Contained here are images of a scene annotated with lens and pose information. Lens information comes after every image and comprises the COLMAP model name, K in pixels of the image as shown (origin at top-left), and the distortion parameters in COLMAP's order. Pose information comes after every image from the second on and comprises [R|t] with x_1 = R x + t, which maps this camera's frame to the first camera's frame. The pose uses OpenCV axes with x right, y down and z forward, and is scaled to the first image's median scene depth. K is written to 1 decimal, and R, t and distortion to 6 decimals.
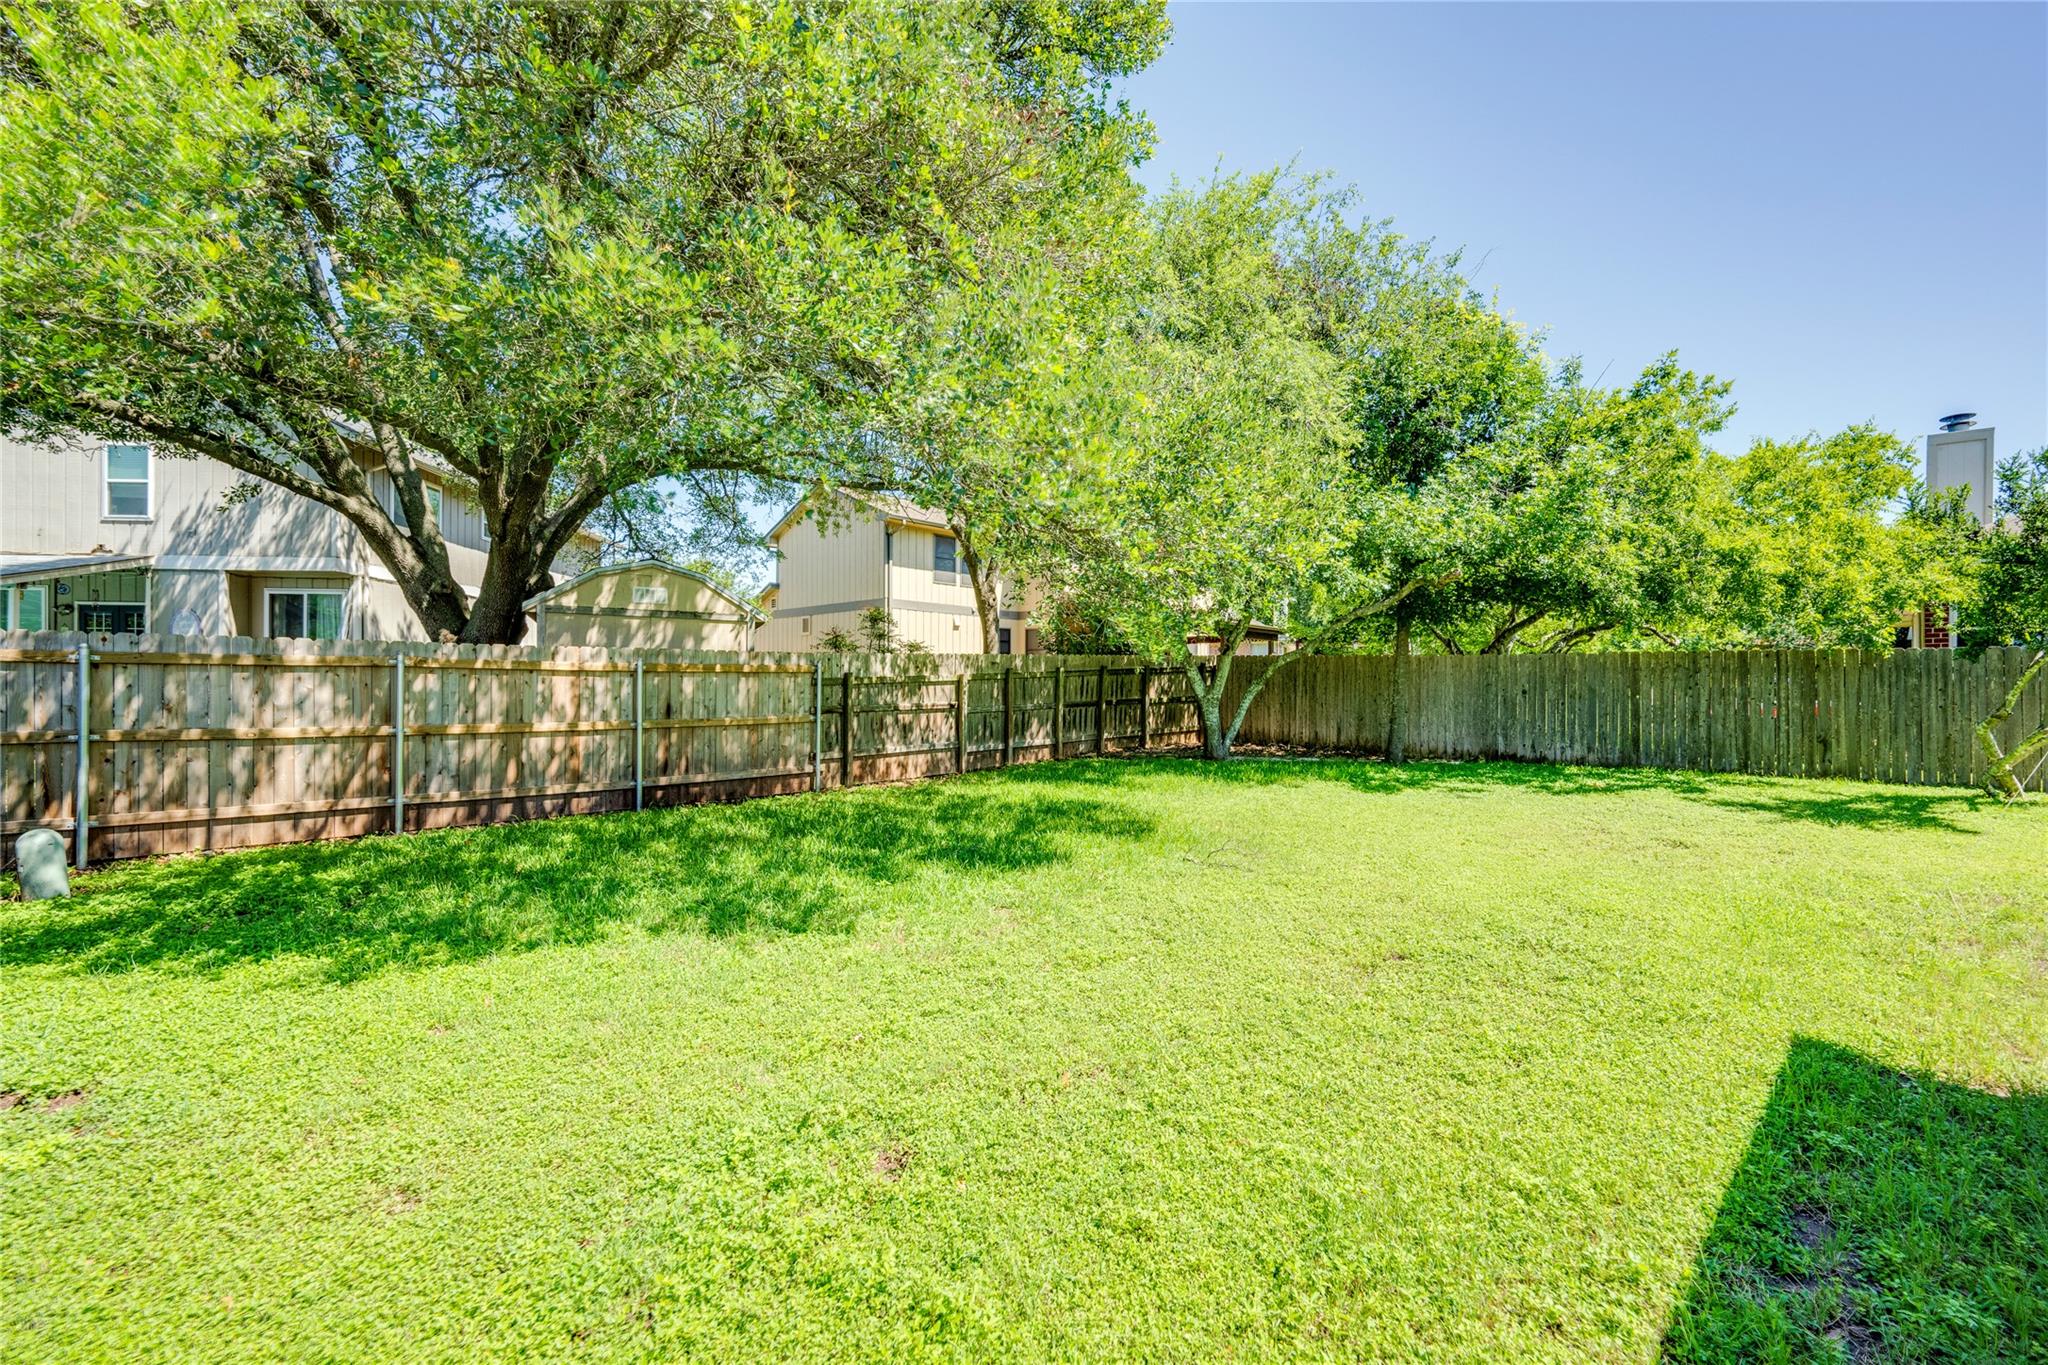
lens RADIAL K [[873.3, 0, 1033.6], [0, 873.3, 684.2], [0, 0, 1]] dist [0.002814, -0.000468]
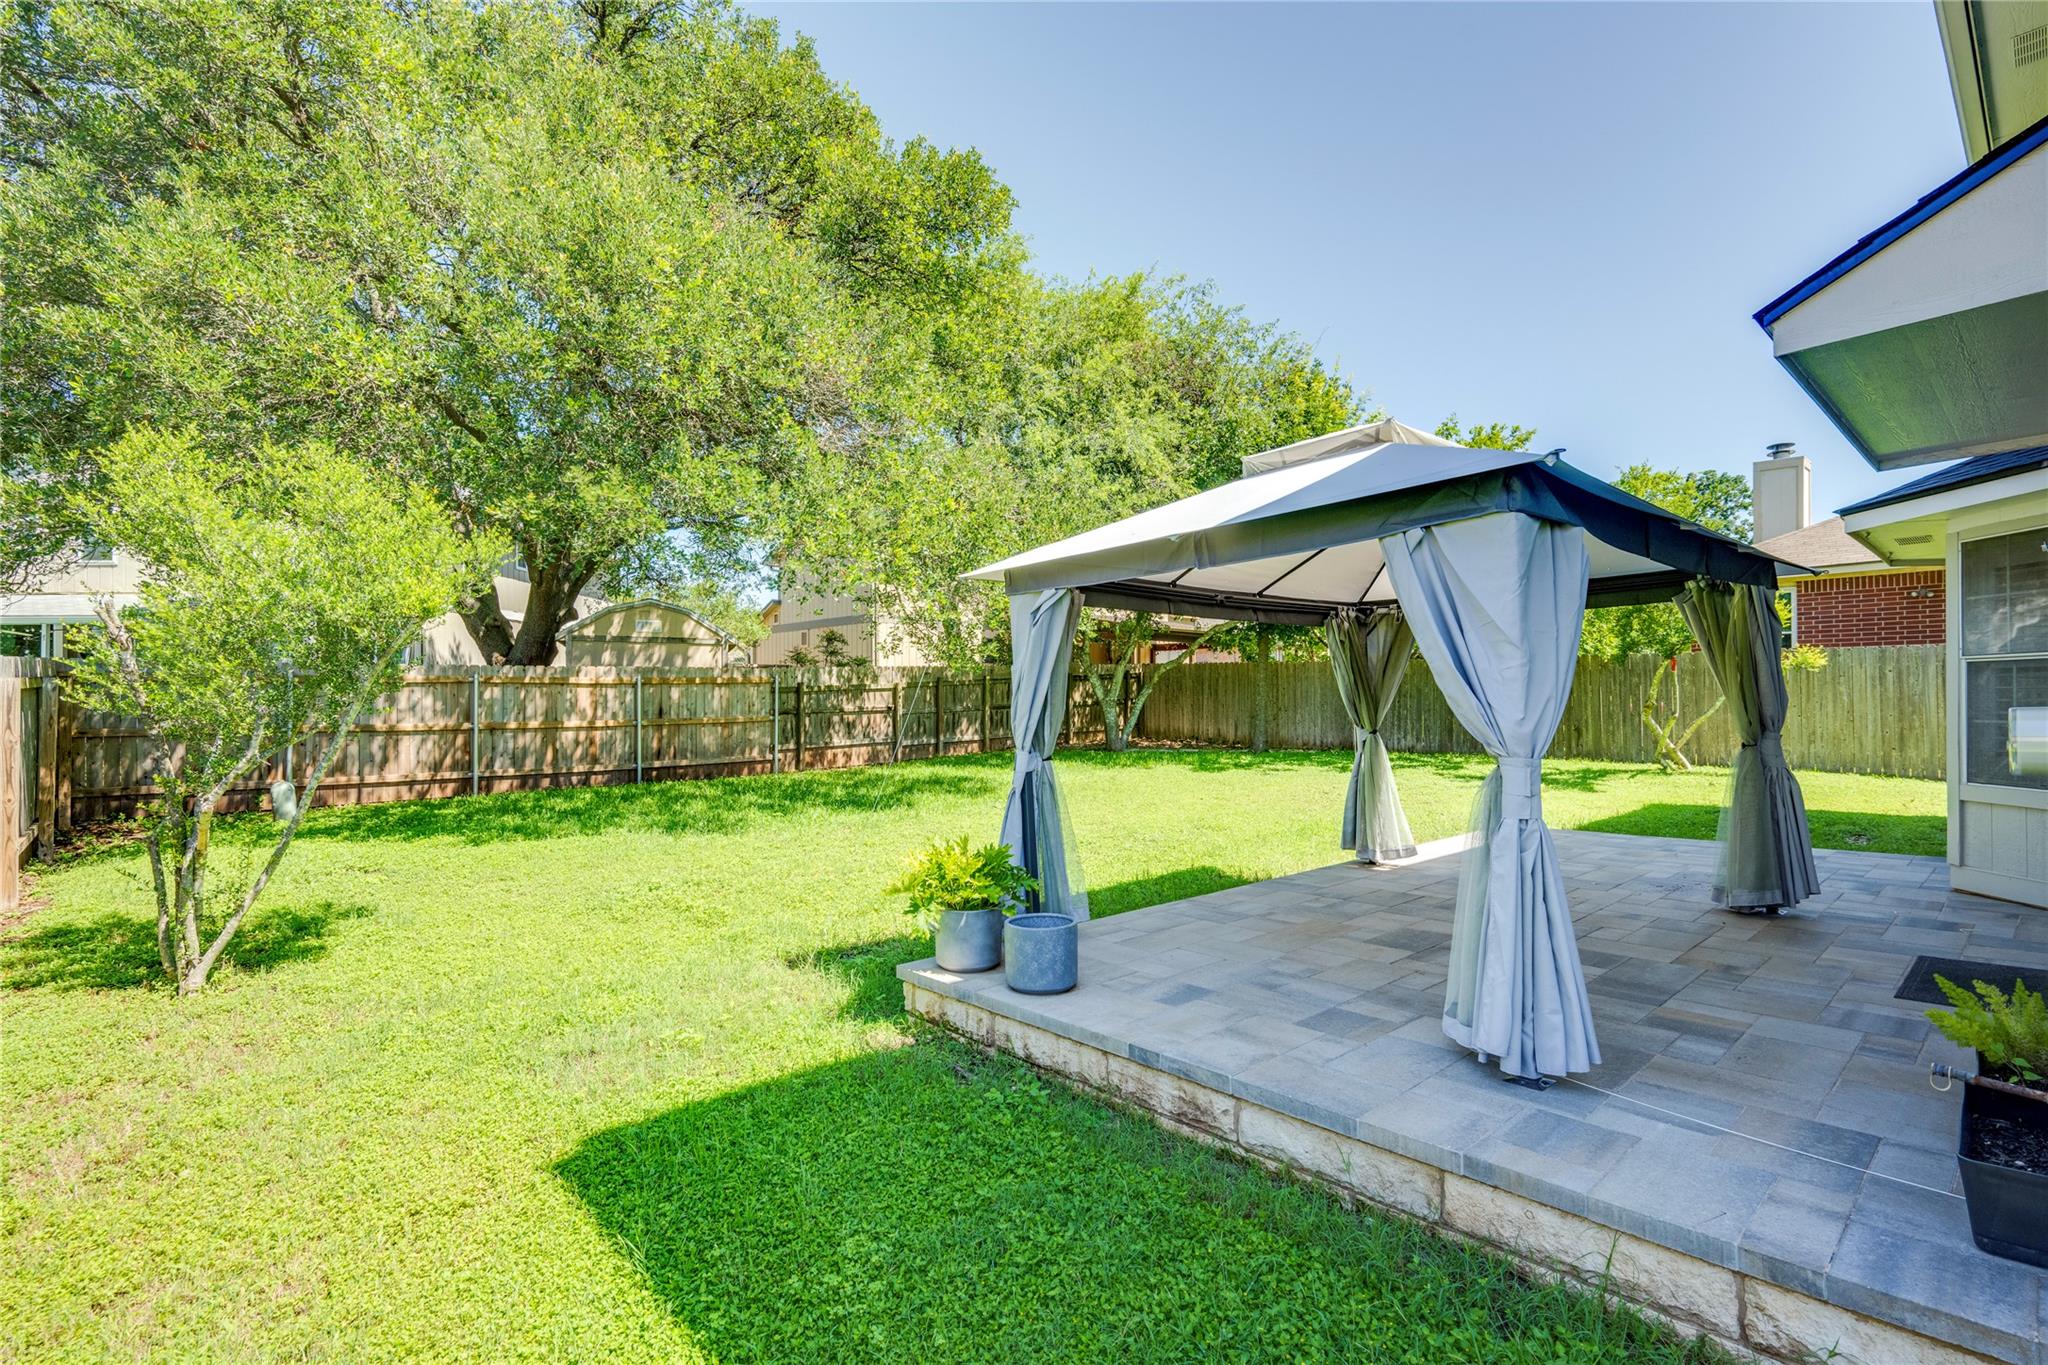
lens RADIAL K [[939.1, 0, 1031.5], [0, 939.1, 683.3], [0, 0, 1]] dist [0.005150, -0.000044]
pose [[0.998503, -0.011055, -0.053568, 0.215248], [0.010586, 0.999903, -0.009043, 0.004399], [0.053663, 0.008462, 0.998523, -0.389240]]
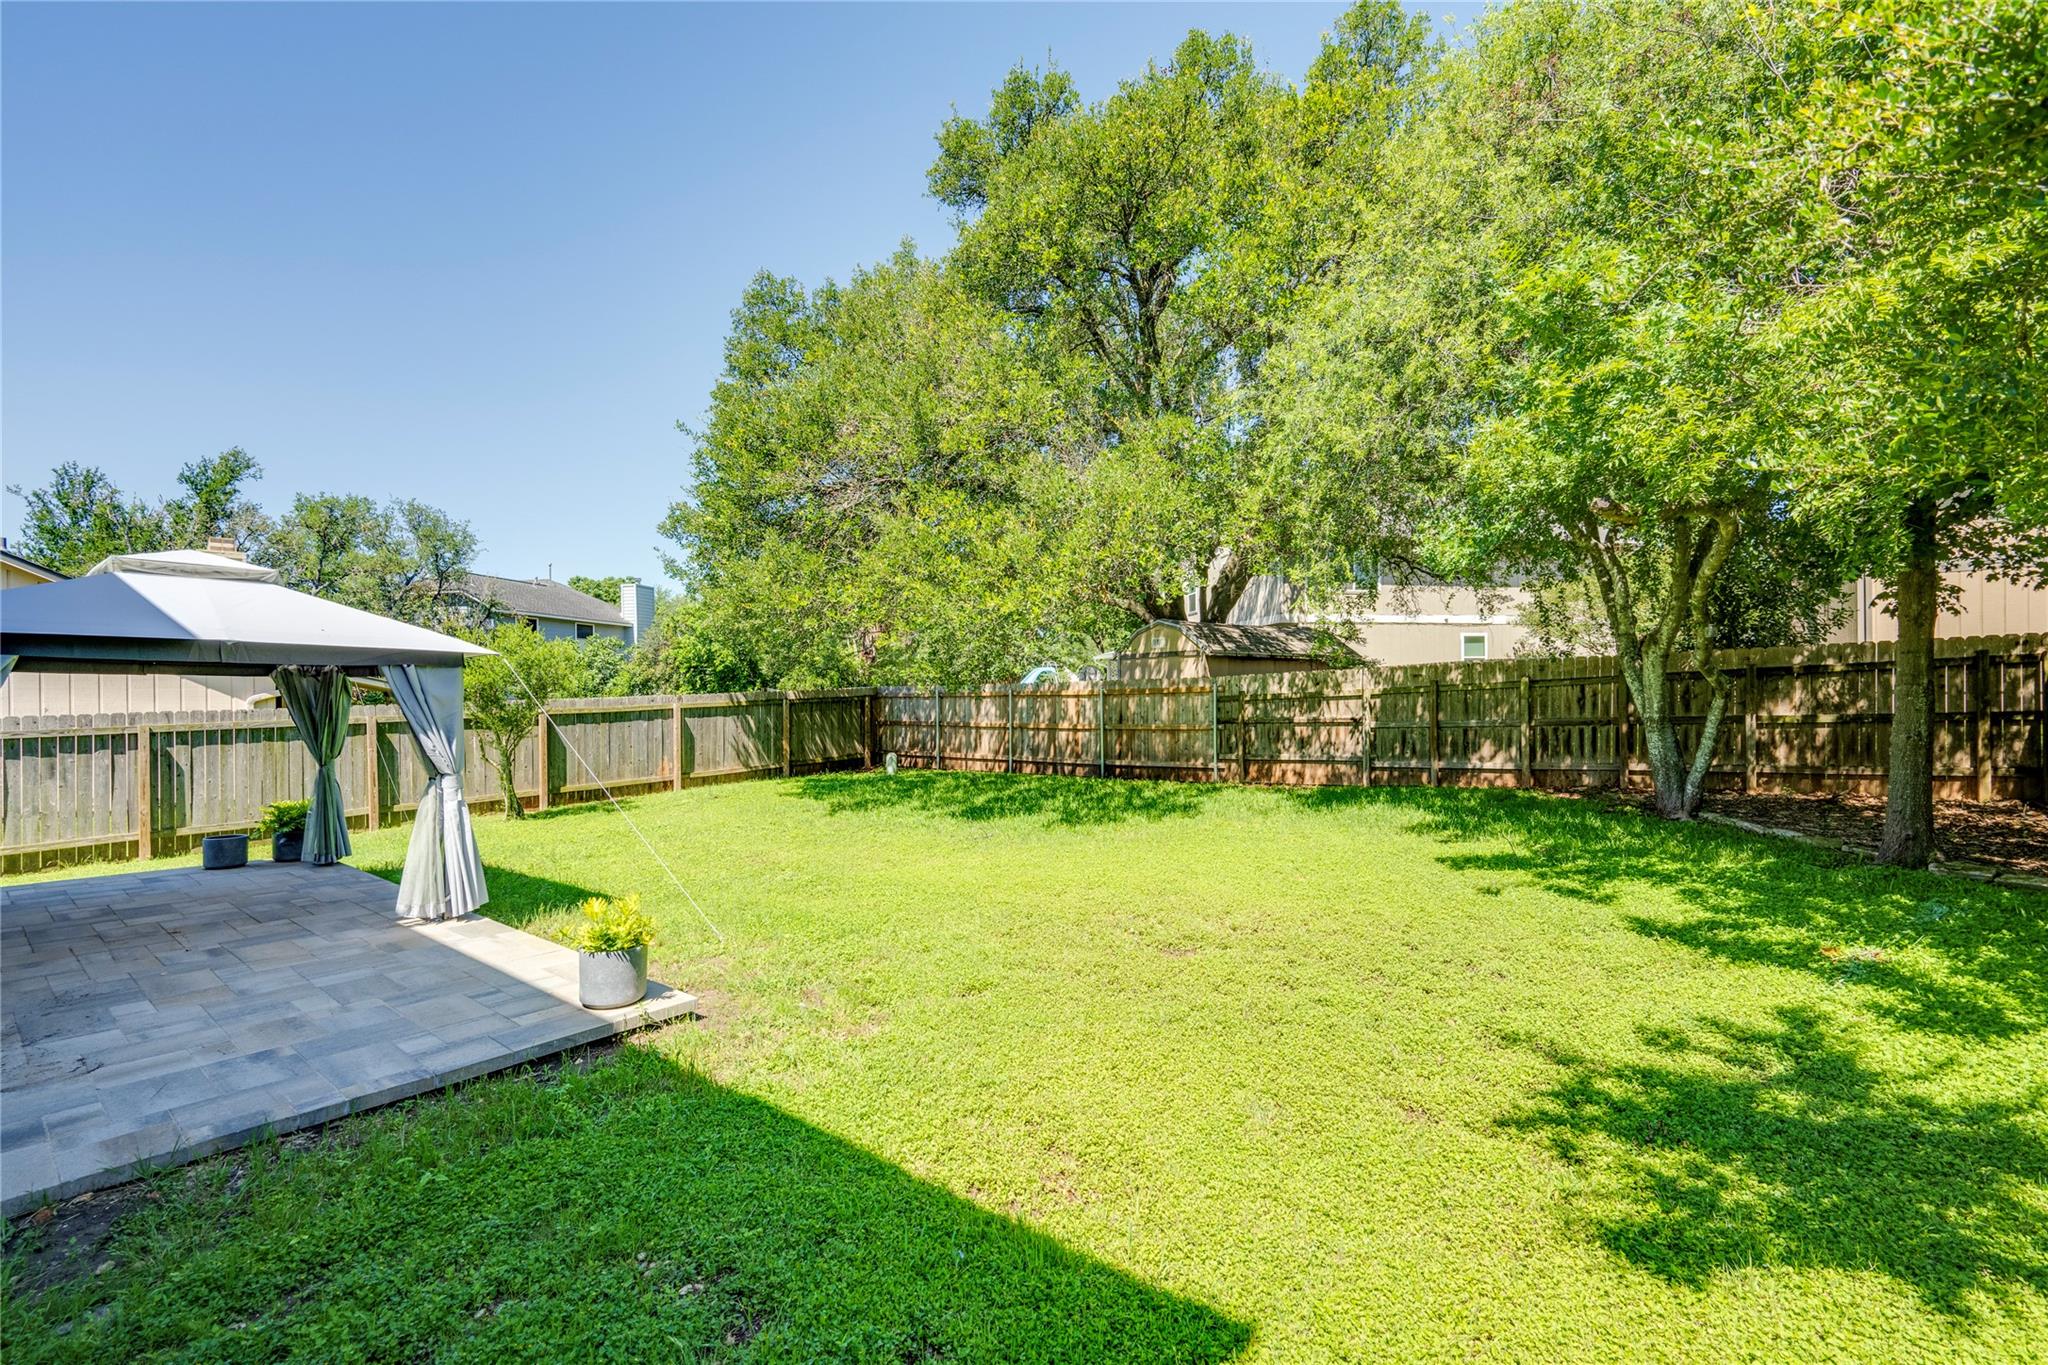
lens RADIAL K [[873.3, 0, 1037.5], [0, 873.3, 691.4], [0, 0, 1]] dist [0.002814, -0.000468]
pose [[0.112127, -0.008804, -0.993655, 1.042801], [0.020033, 0.999778, -0.006598, -0.011987], [0.993492, -0.019166, 0.112279, 0.614070]]
